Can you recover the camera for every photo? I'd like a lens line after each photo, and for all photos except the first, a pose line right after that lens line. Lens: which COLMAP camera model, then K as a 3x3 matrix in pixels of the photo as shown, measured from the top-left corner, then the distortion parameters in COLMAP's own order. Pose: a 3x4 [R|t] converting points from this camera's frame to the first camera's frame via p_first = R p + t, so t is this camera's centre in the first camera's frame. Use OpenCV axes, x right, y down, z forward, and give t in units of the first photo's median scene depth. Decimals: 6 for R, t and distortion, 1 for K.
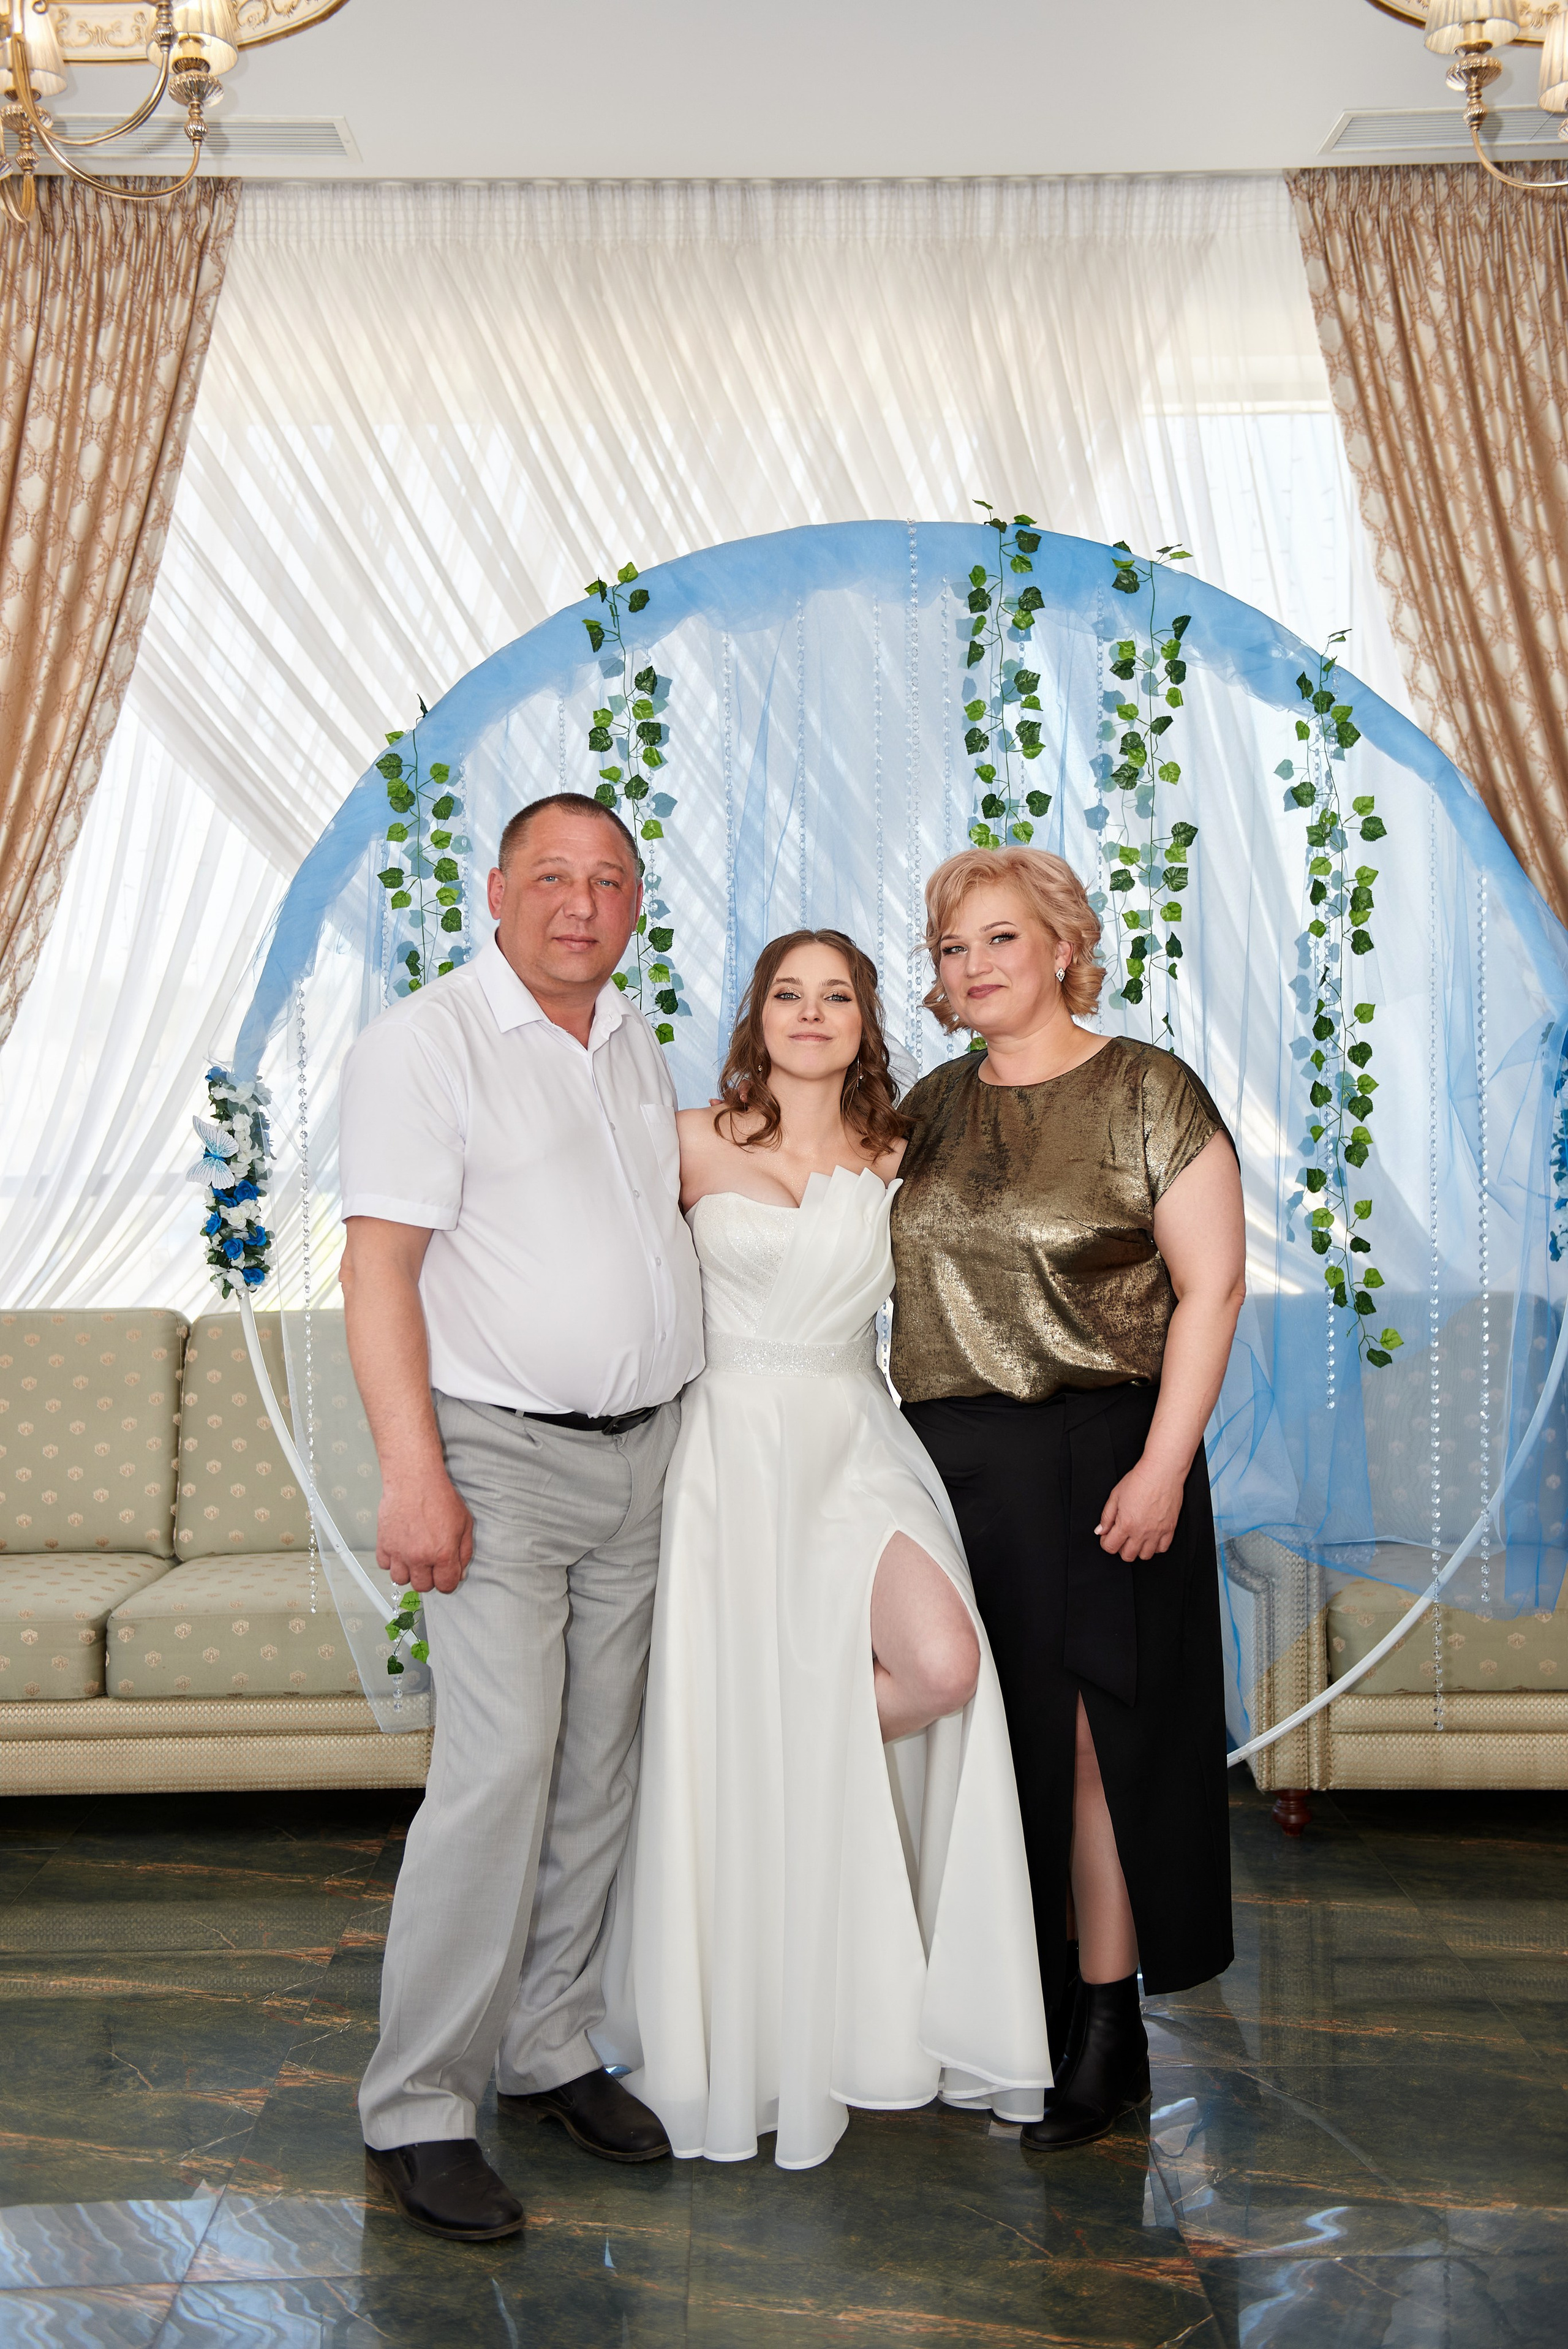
lens RADIAL K [[2815.7, 0, 780.0], [0, 2815.7, 1168.2], [0, 0, 1]] dist [0.130730, 0.000000]
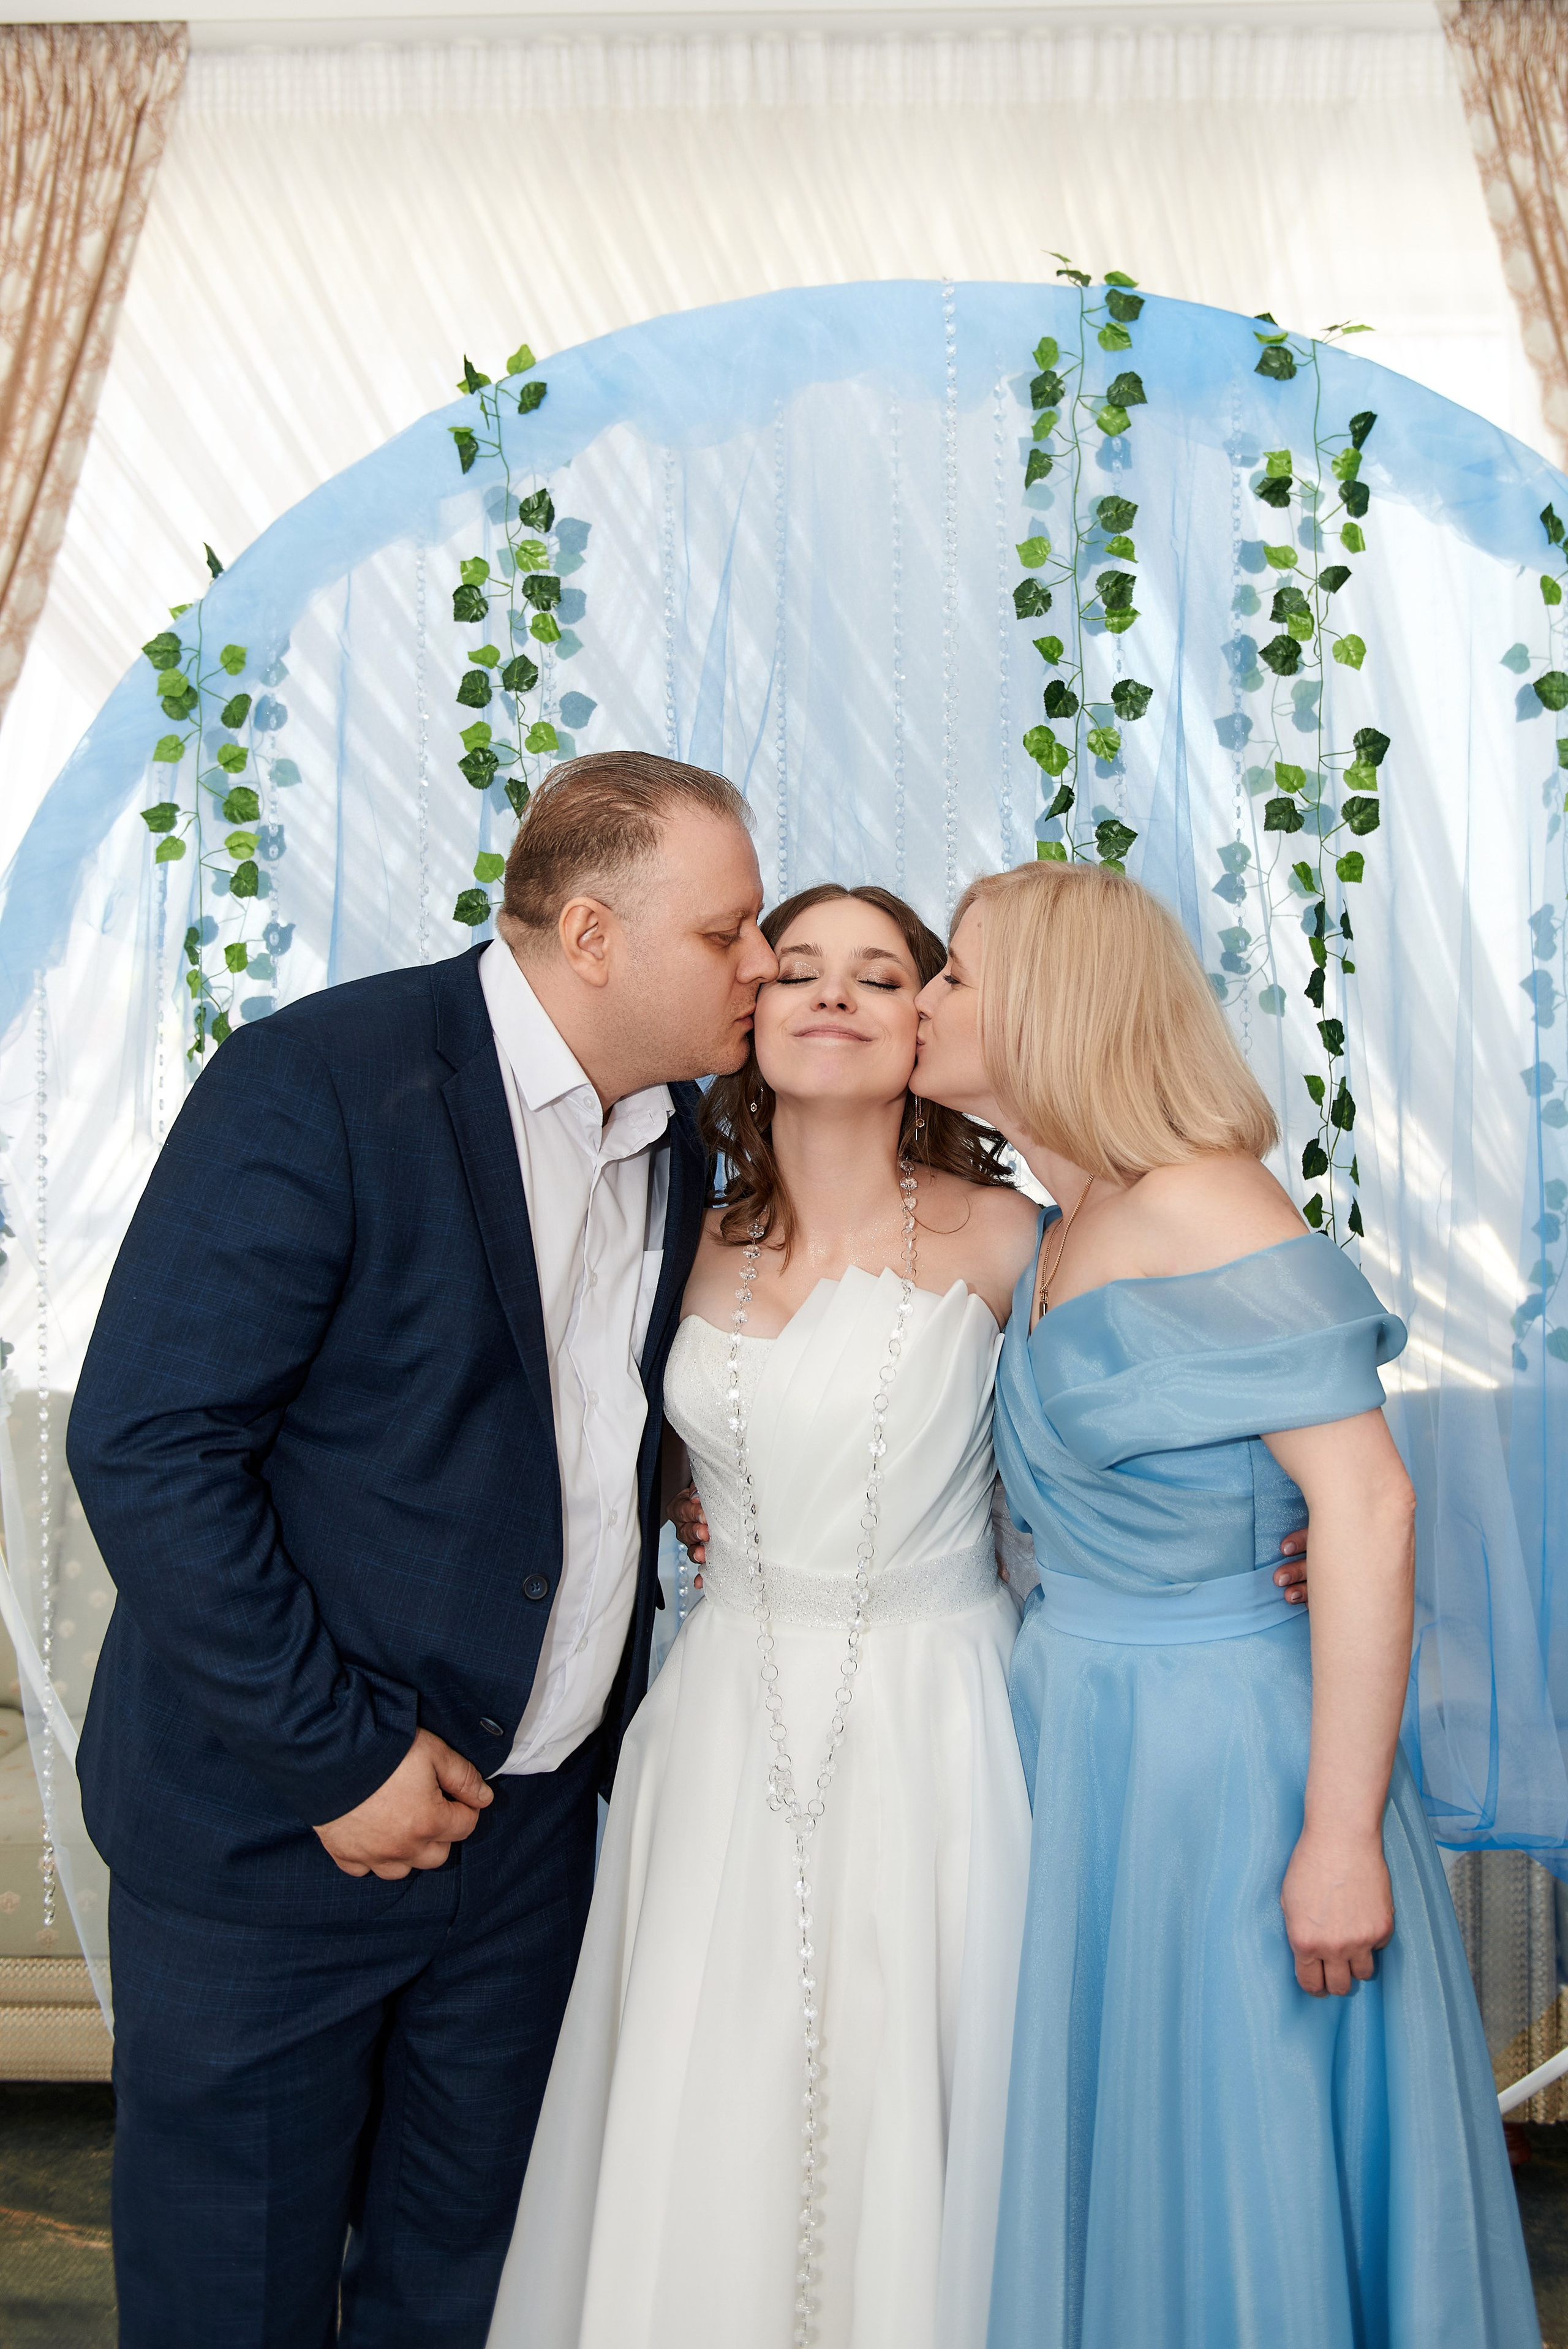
lens RADIAL K [[2237.8, 0, 877.1], [0, 2237.8, 1026.4], [0, 0, 1]] dist [-0.003263, 0.000000]
pose [[0.999446, 0.003161, -0.033134, 0.036183], [-0.005038, 0.998377, -0.056723, -0.019032], [0.032901, 0.056859, 0.997840, 0.373031]]
